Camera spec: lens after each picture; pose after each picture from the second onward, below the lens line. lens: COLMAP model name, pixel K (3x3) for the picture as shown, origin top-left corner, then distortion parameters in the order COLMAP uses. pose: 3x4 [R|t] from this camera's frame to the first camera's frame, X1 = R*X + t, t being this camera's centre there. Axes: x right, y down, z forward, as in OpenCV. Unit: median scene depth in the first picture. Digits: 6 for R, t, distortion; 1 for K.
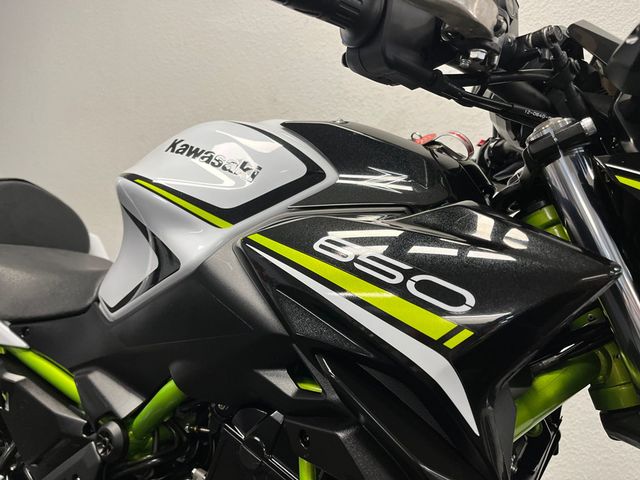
lens RADIAL K [[485.4, 0, 322.5], [0, 485.4, 242.4], [0, 0, 1]] dist [0.079491, -0.105238]
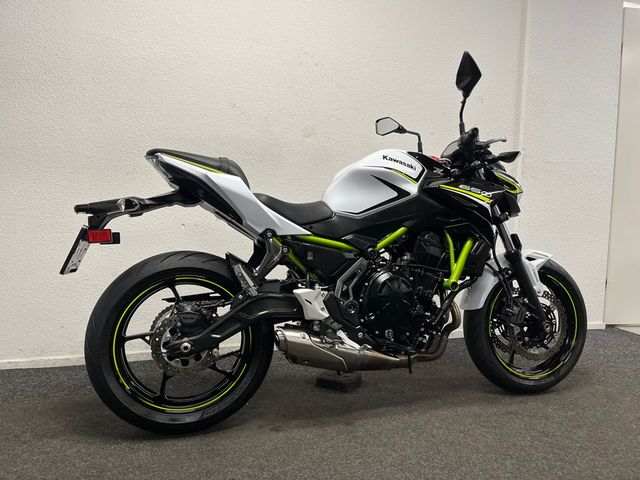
lens RADIAL K [[485.4, 0, 322.5], [0, 485.4, 242.4], [0, 0, 1]] dist [0.079491, -0.105238]
pose [[0.682584, -0.090227, 0.725216, -3.567401], [0.029226, 0.994926, 0.096274, 0.037601], [-0.730223, -0.044520, 0.681757, -1.047806]]
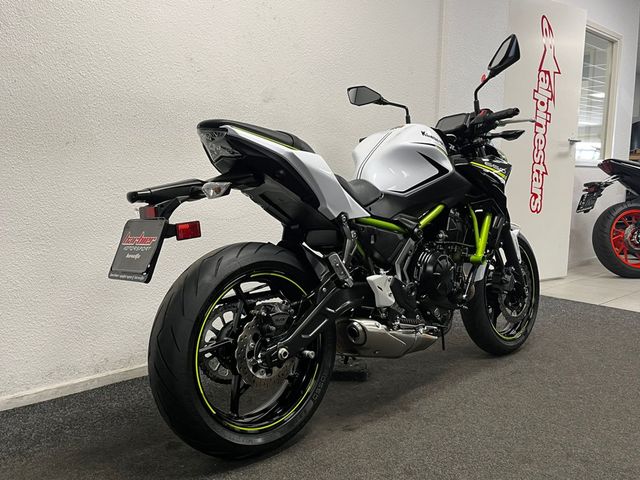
lens RADIAL K [[570.5, 0, 320.0], [0, 570.5, 240.0], [0, 0, 1]] dist [0.042903, -0.000547]
pose [[0.293780, -0.152384, 0.943648, -4.879596], [0.025721, 0.988114, 0.151557, -0.125396], [-0.955527, -0.020253, 0.294208, 0.696160]]
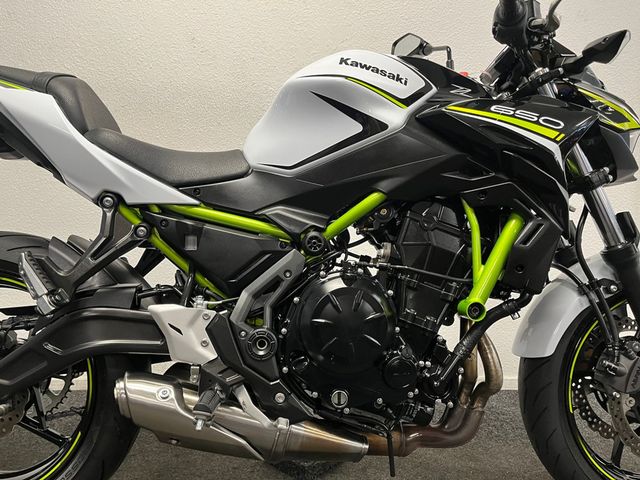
lens RADIAL K [[485.4, 0, 322.5], [0, 485.4, 242.4], [0, 0, 1]] dist [0.079491, -0.105238]
pose [[0.837510, -0.062500, 0.542836, -1.611604], [0.031084, 0.997278, 0.066865, 0.369479], [-0.545537, -0.039127, 0.837173, -0.447462]]
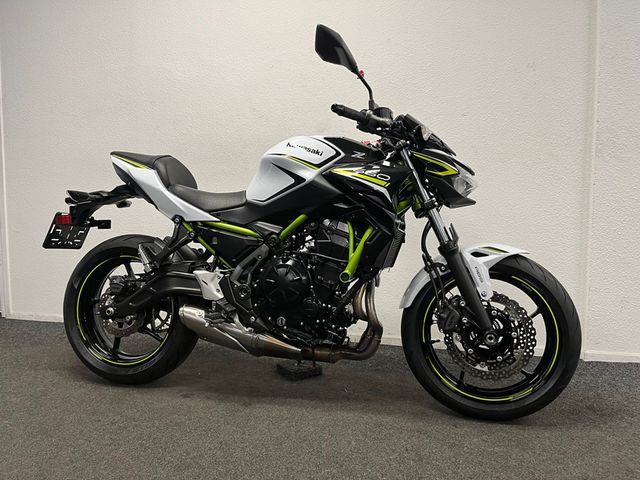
lens RADIAL K [[485.4, 0, 322.5], [0, 485.4, 242.4], [0, 0, 1]] dist [0.079491, -0.105238]
pose [[0.958096, -0.059654, 0.280167, -1.248276], [0.044626, 0.997217, 0.059720, 0.305480], [-0.282950, -0.044714, 0.958092, -2.538392]]
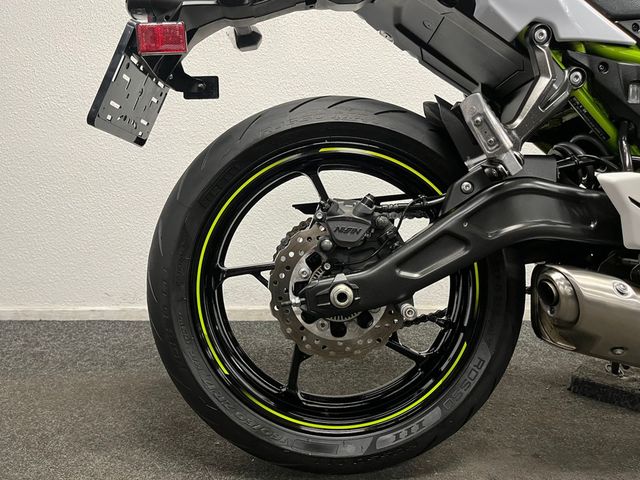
lens RADIAL K [[485.4, 0, 322.5], [0, 485.4, 242.4], [0, 0, 1]] dist [0.079491, -0.105238]
pose [[0.850324, -0.111776, 0.514252, -2.620927], [0.042963, 0.988666, 0.143853, 0.679395], [-0.524502, -0.100228, 0.845489, 0.705106]]
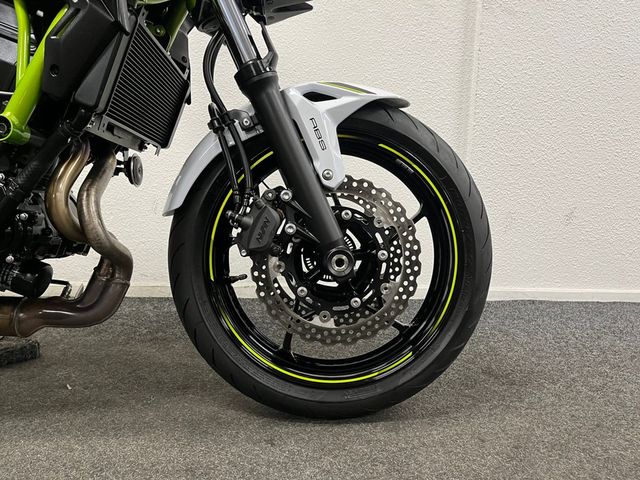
lens RADIAL K [[485.4, 0, 322.5], [0, 485.4, 242.4], [0, 0, 1]] dist [0.079491, -0.105238]
pose [[0.833342, -0.104503, 0.542789, -0.144734], [0.025391, 0.988166, 0.151269, 0.912676], [-0.552174, -0.112277, 0.826134, -0.947687]]
